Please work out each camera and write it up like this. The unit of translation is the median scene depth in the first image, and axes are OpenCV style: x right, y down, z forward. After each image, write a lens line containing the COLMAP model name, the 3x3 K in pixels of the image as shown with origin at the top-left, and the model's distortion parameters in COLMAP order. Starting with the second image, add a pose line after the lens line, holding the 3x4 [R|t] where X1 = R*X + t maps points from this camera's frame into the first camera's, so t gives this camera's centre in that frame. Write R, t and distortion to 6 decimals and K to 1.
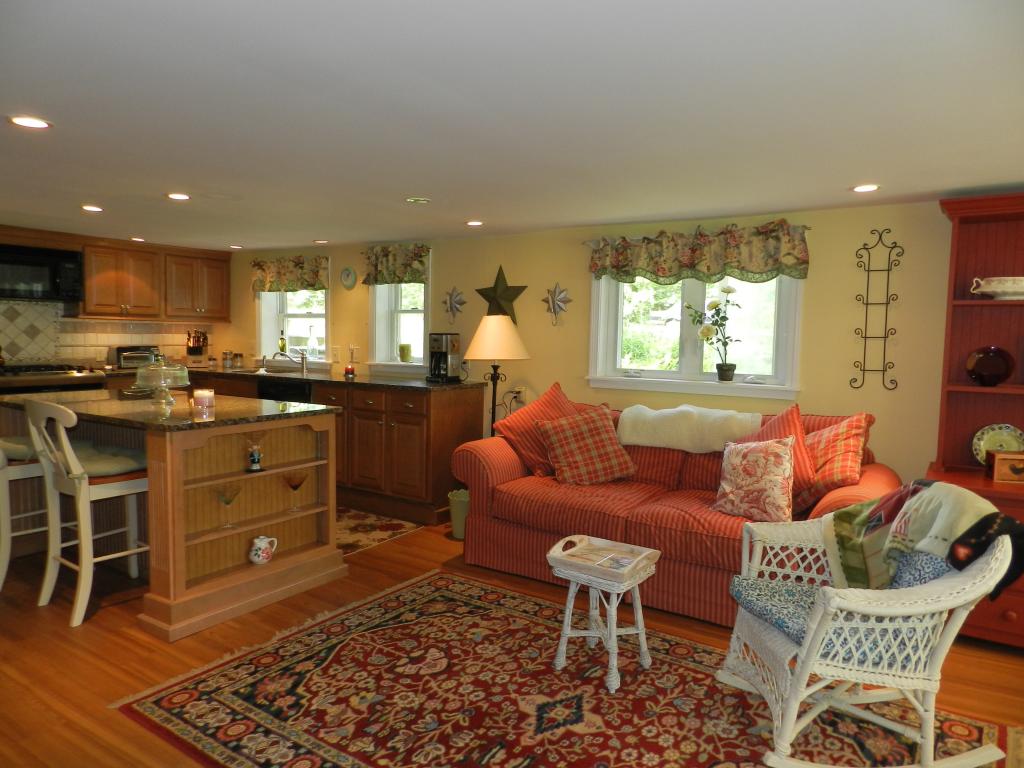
lens RADIAL K [[689.7, 0, 513.6], [0, 689.7, 384.4], [0, 0, 1]] dist [0.012855, -0.004201]
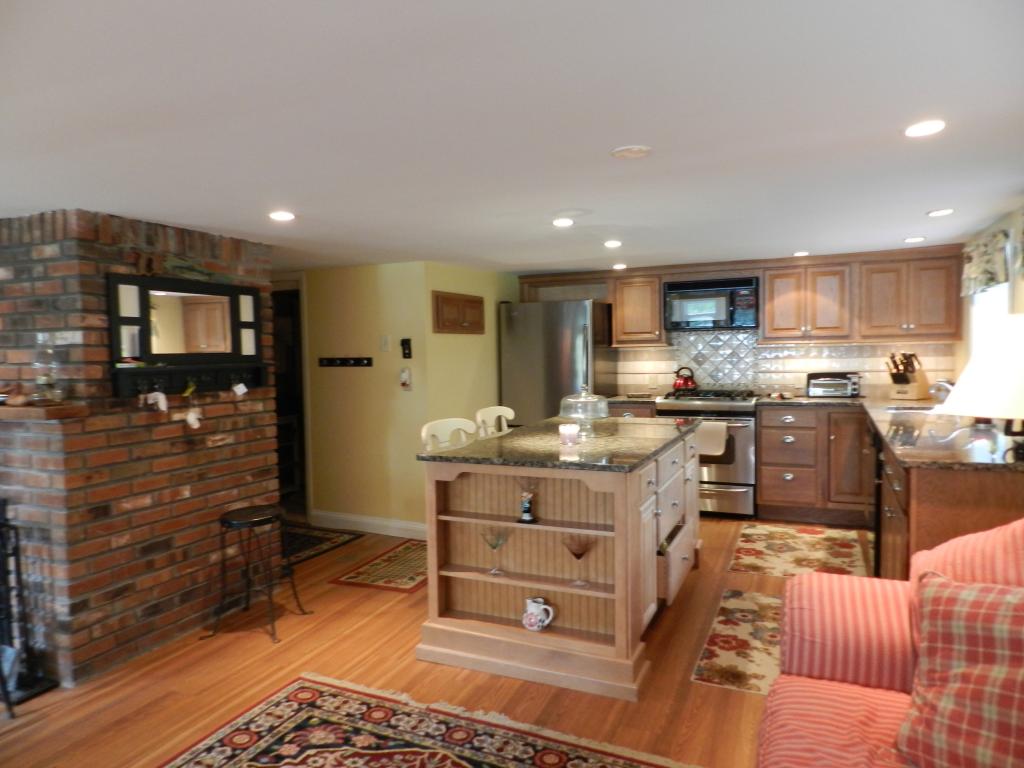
lens RADIAL K [[689.7, 0, 505.8], [0, 689.7, 388.5], [0, 0, 1]] dist [0.012855, -0.004201]
pose [[0.149503, 0.031904, -0.988246, 0.365394], [-0.051500, 0.998374, 0.024440, -0.048071], [0.987419, 0.047241, 0.150903, 0.627951]]
